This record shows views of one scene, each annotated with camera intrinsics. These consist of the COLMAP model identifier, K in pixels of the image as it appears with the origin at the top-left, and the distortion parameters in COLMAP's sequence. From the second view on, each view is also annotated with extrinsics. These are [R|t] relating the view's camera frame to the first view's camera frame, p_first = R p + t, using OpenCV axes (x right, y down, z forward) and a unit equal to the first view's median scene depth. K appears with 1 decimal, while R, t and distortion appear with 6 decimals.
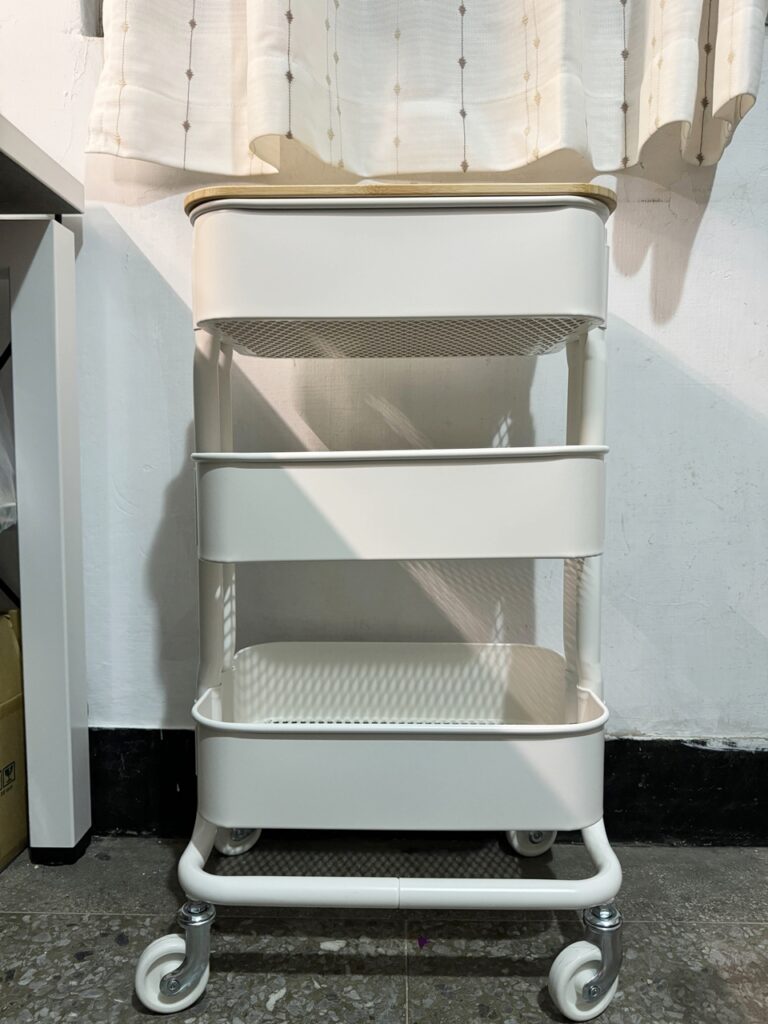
lens RADIAL K [[713.8, 0, 384.1], [0, 713.8, 510.2], [0, 0, 1]] dist [-0.024788, 0.009181]
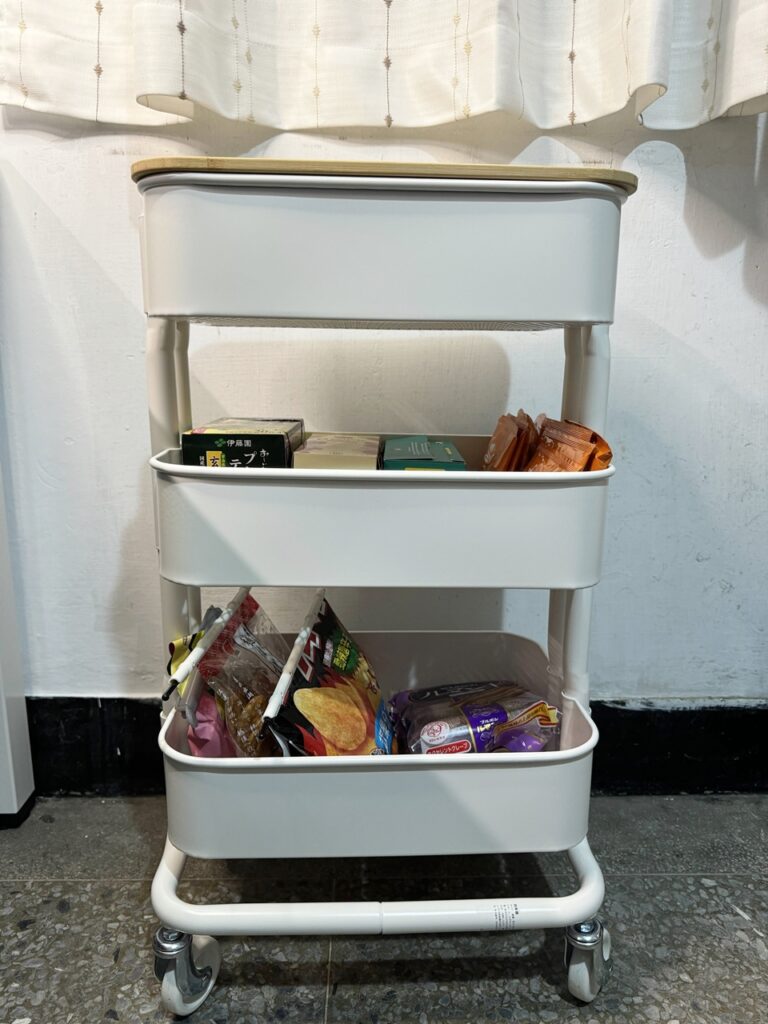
lens RADIAL K [[713.8, 0, 382.9], [0, 713.8, 512.3], [0, 0, 1]] dist [-0.024788, 0.009181]
pose [[0.999014, -0.008894, 0.043507, 0.061081], [0.002636, 0.989886, 0.141842, -0.116352], [-0.044329, -0.141588, 0.988933, 0.019872]]
